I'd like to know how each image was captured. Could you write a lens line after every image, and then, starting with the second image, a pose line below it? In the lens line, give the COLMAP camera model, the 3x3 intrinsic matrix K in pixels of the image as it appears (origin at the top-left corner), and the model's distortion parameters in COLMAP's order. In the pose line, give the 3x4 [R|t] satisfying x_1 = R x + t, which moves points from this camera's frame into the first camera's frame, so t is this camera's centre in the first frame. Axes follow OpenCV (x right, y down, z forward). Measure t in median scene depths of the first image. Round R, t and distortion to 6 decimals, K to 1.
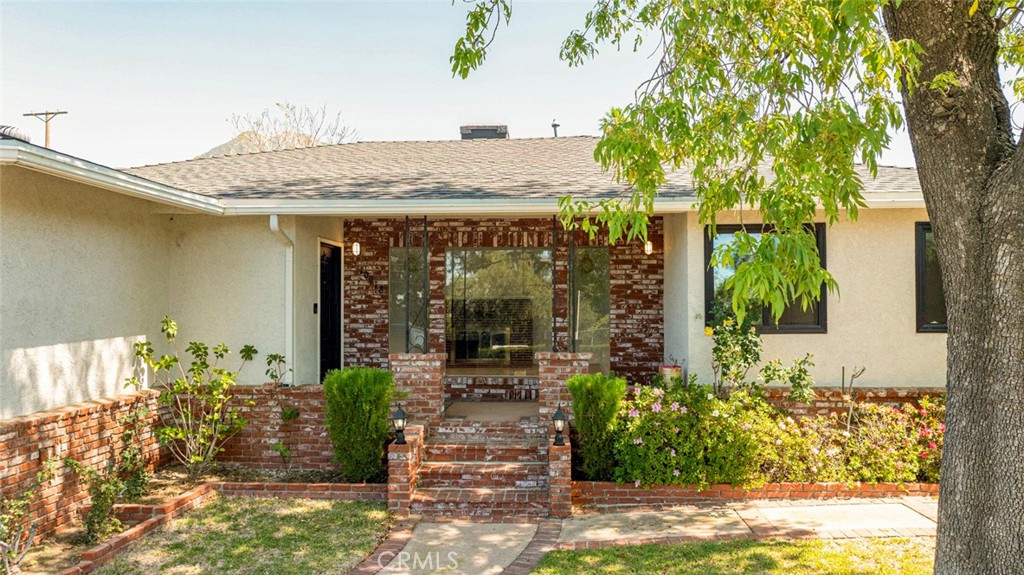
lens RADIAL K [[733.1, 0, 512.0], [0, 733.1, 287.5], [0, 0, 1]] dist [-0.016495, 0.001915]
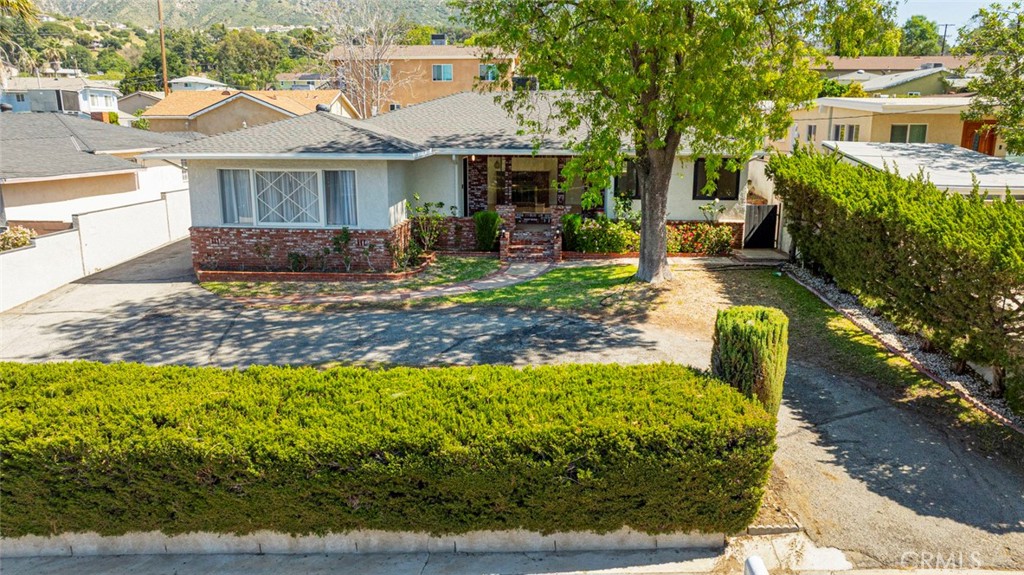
lens RADIAL K [[733.1, 0, 512.0], [0, 733.1, 287.5], [0, 0, 1]] dist [-0.016495, 0.001915]
pose [[0.999821, 0.008366, -0.016994, -0.061020], [-0.004034, 0.970639, 0.240507, -0.274068], [0.018507, -0.240395, 0.970499, -1.730500]]
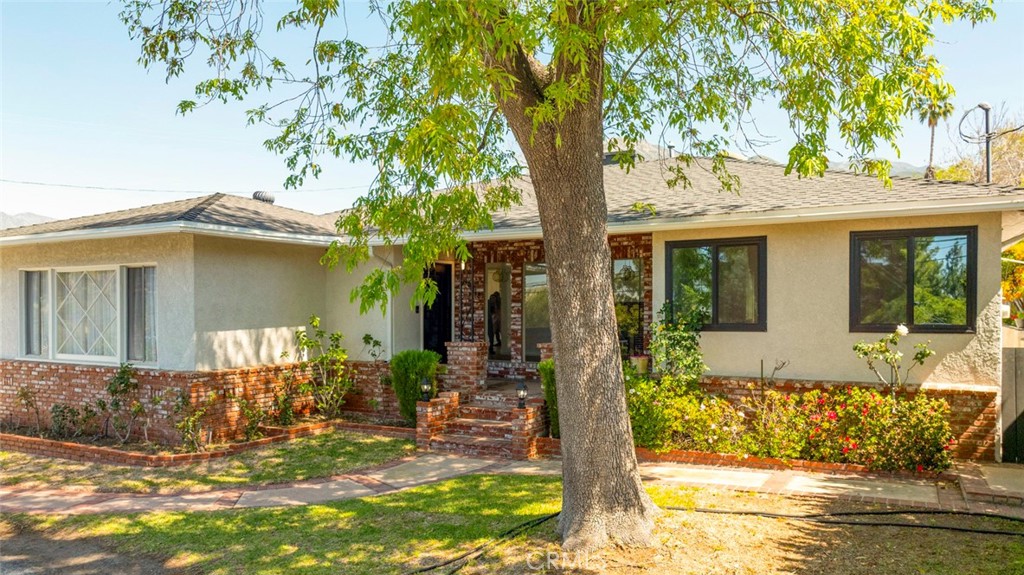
lens RADIAL K [[752.6, 0, 511.3], [0, 752.6, 308.2], [0, 0, 1]] dist [-0.008450, -0.001508]
pose [[0.897797, 0.000802, -0.440409, 0.606167], [0.009928, 0.999707, 0.022059, -0.004522], [0.440297, -0.024176, 0.897526, -0.249271]]
